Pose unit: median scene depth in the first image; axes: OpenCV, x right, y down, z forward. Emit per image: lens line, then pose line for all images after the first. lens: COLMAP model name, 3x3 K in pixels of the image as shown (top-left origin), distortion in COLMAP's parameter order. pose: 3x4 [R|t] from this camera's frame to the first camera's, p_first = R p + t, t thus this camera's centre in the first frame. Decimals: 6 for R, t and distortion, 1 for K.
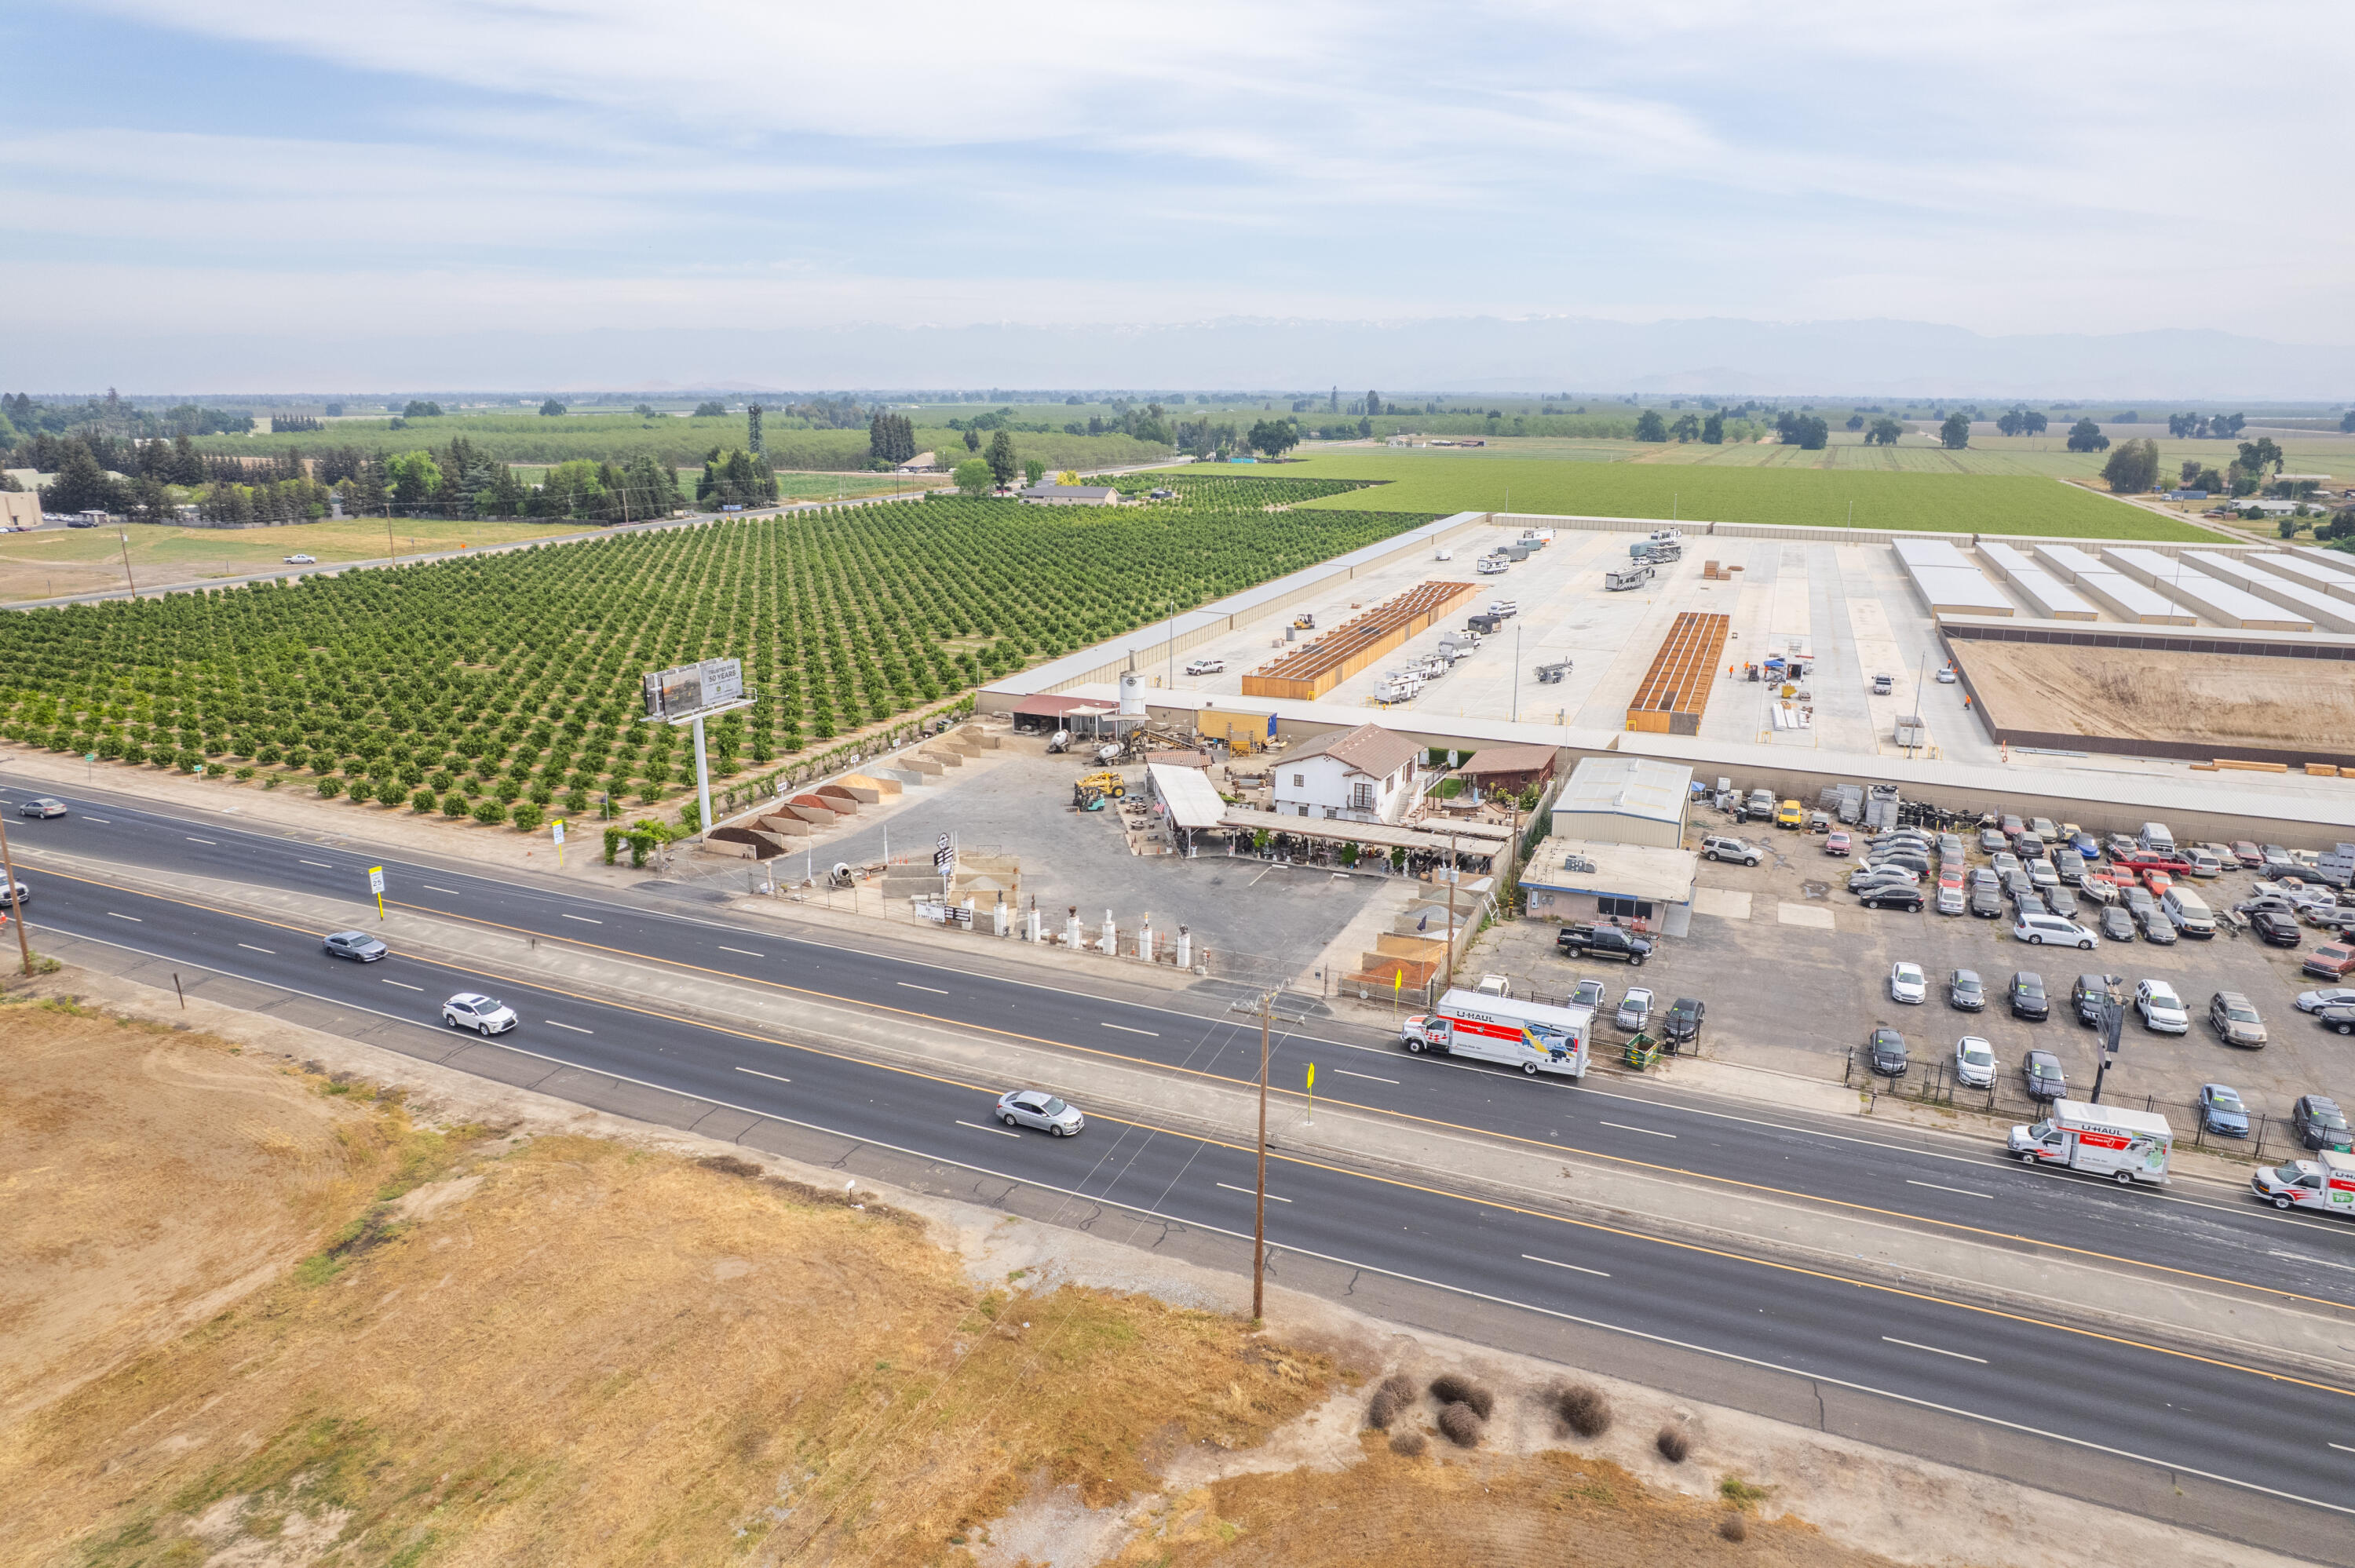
lens RADIAL K [[1509.6, 0, 1183.6], [0, 1509.6, 788.9], [0, 0, 1]] dist [-0.079554, 0.073228]
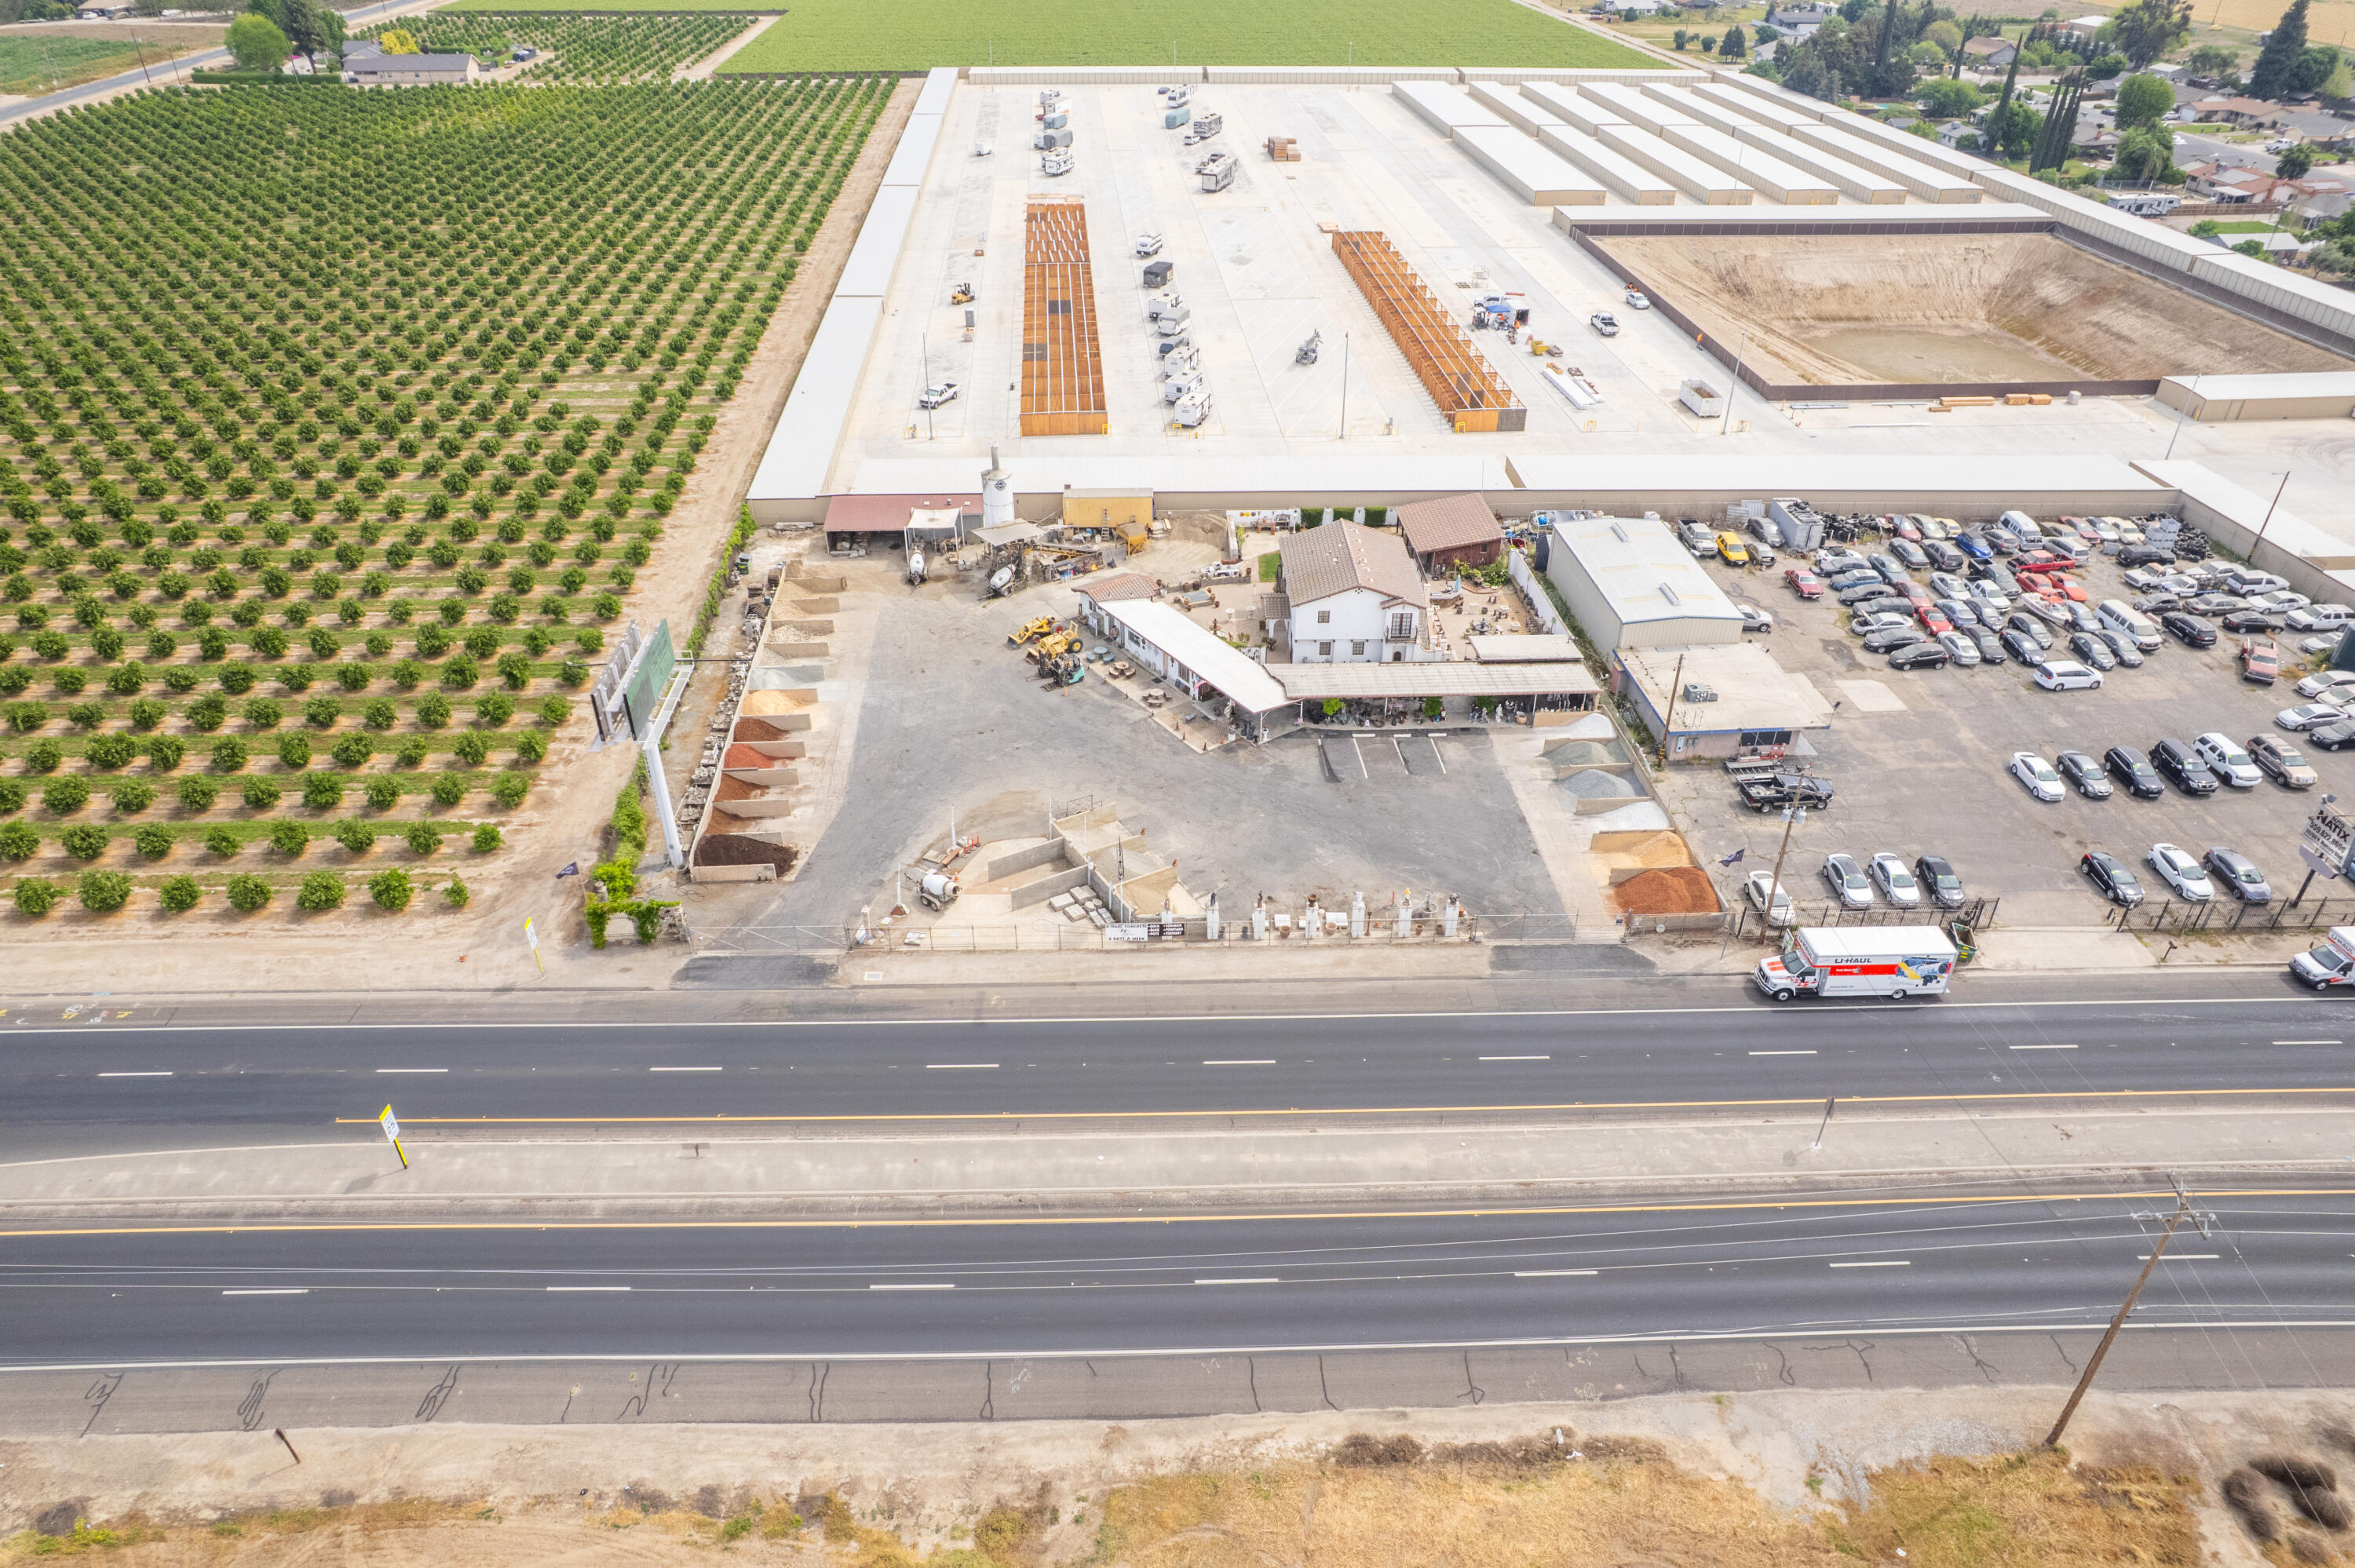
lens RADIAL K [[1509.6, 0, 1185.3], [0, 1509.6, 796.2], [0, 0, 1]] dist [-0.079554, 0.073228]
pose [[0.895500, -0.244978, 0.371571, -0.344821], [0.113672, 0.933081, 0.341231, -0.214273], [-0.430300, -0.263335, 0.863421, 0.237110]]
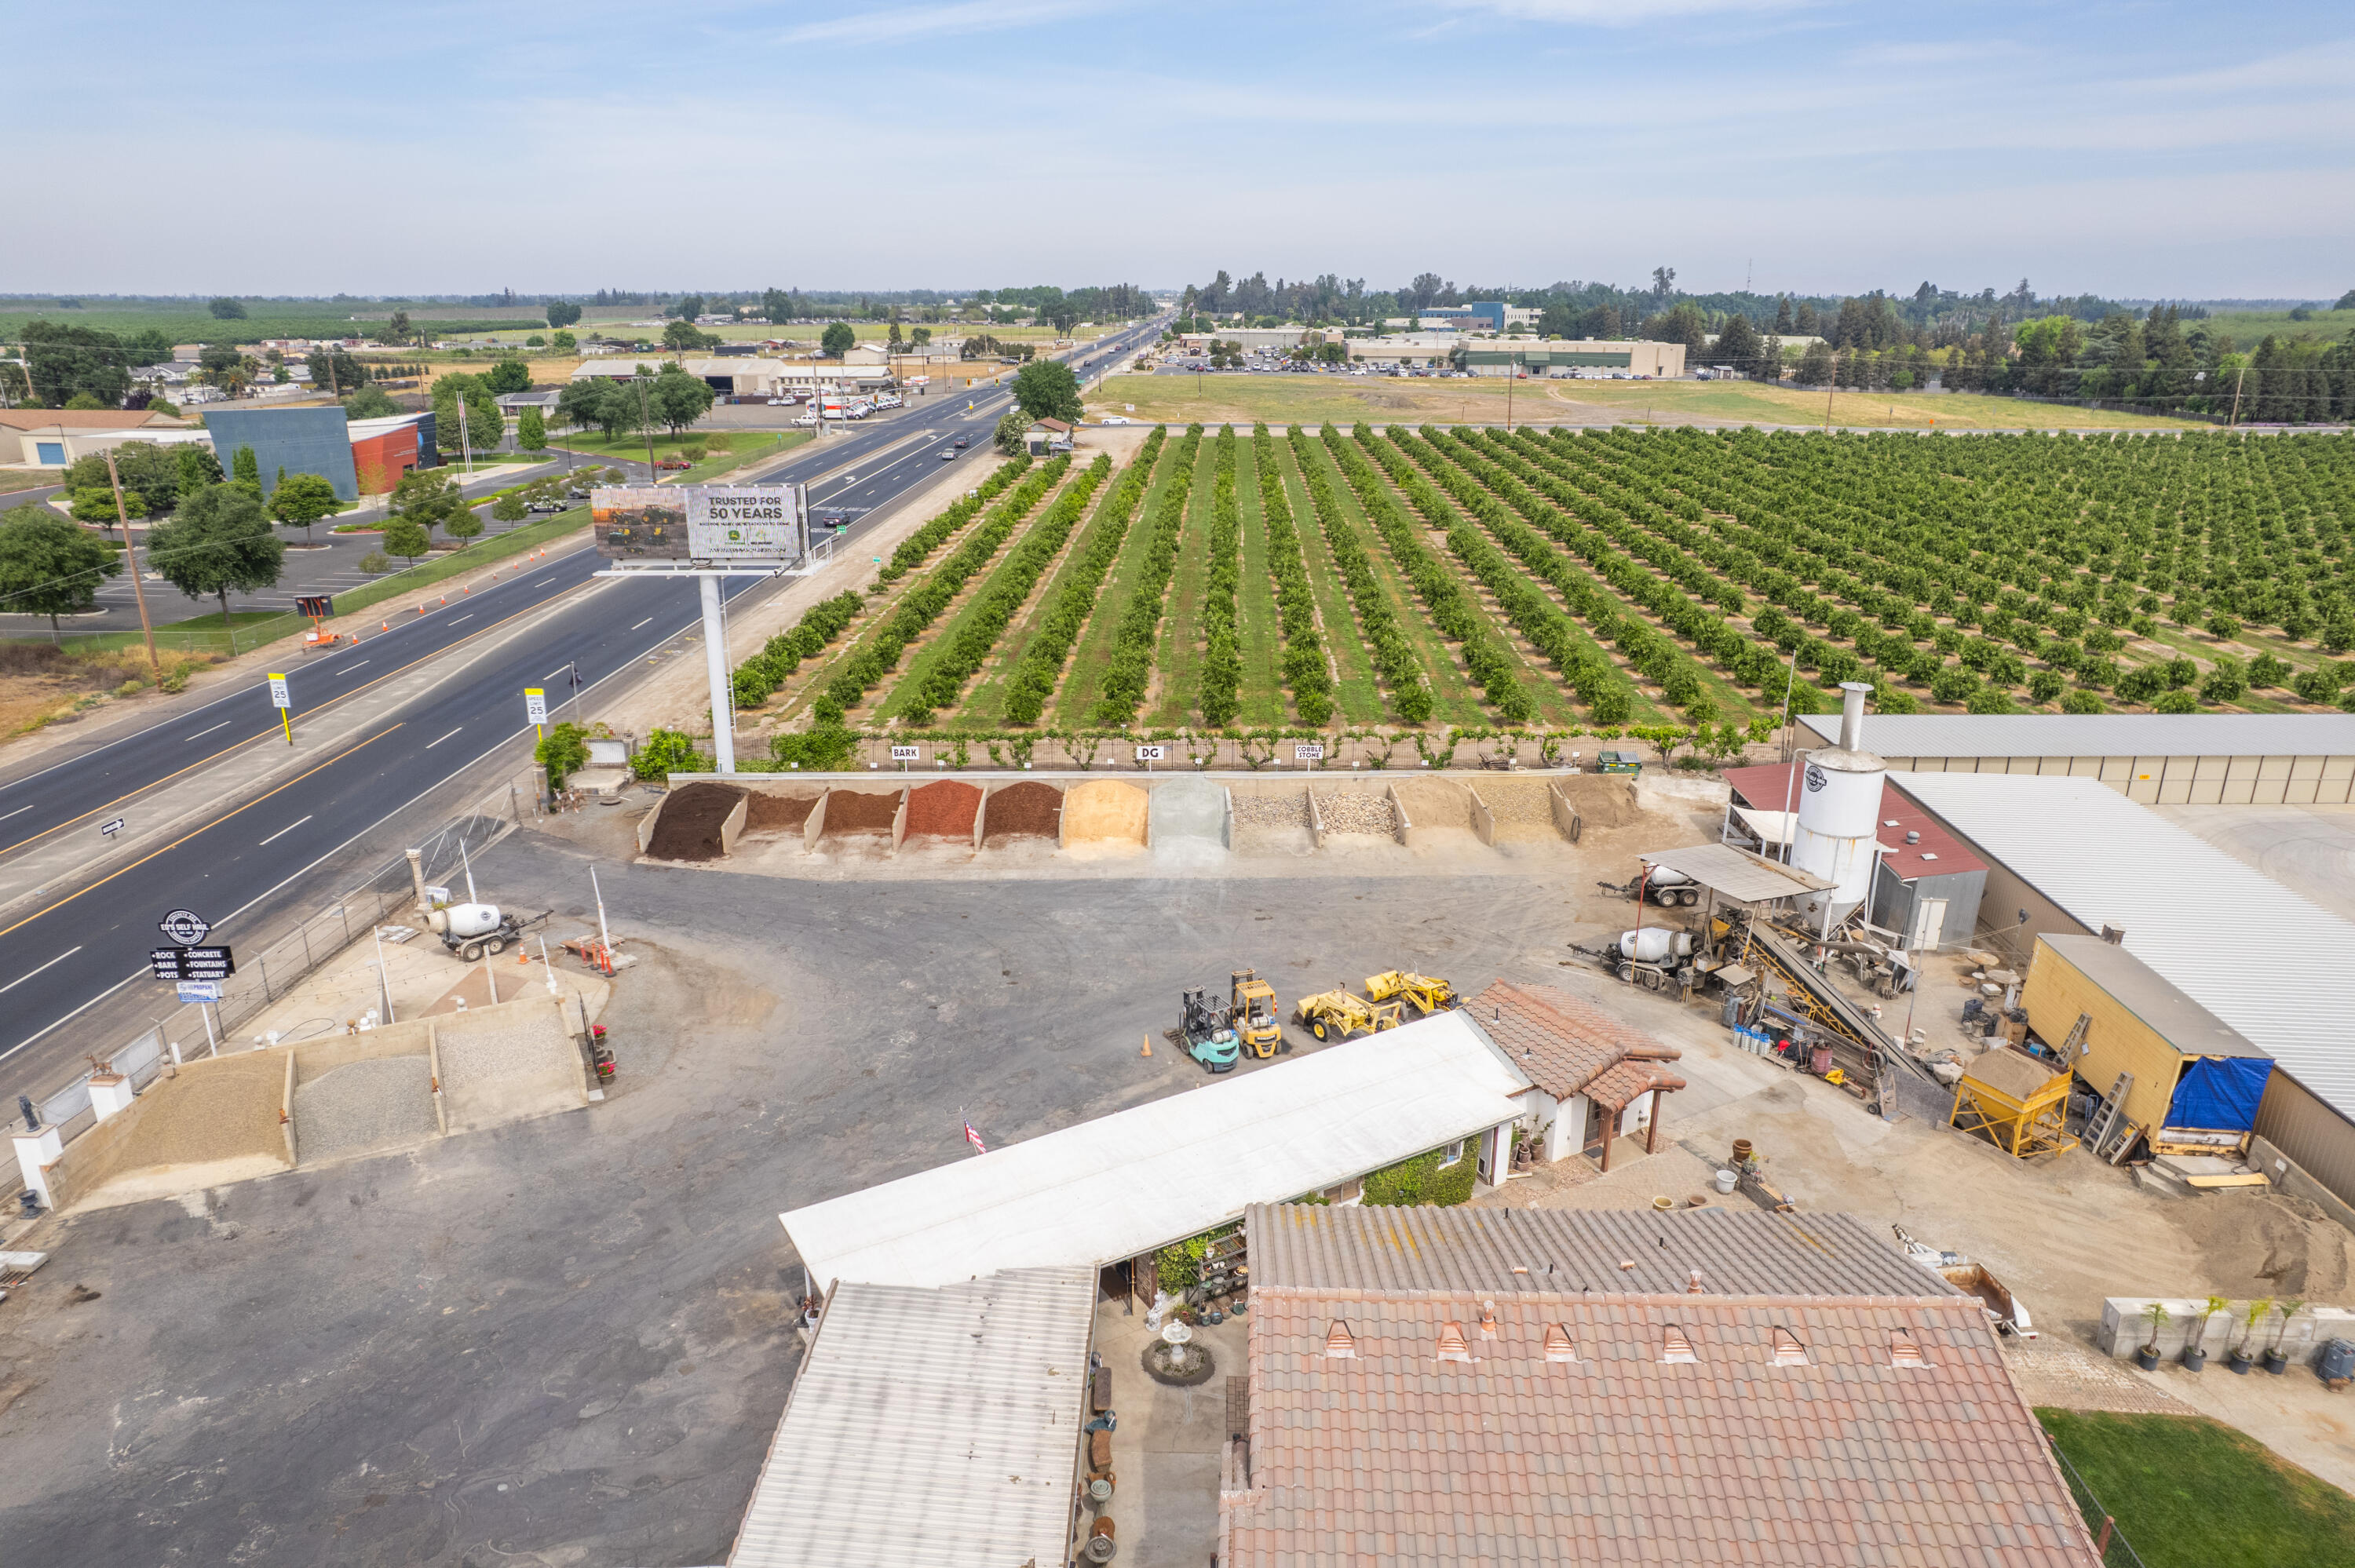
lens RADIAL K [[1509.6, 0, 1179.4], [0, 1509.6, 798.5], [0, 0, 1]] dist [-0.079554, 0.073228]
pose [[0.391102, 0.294443, -0.871976, 0.235187], [-0.239384, 0.947378, 0.212535, -0.121803], [0.888670, 0.125614, 0.441006, 0.862981]]
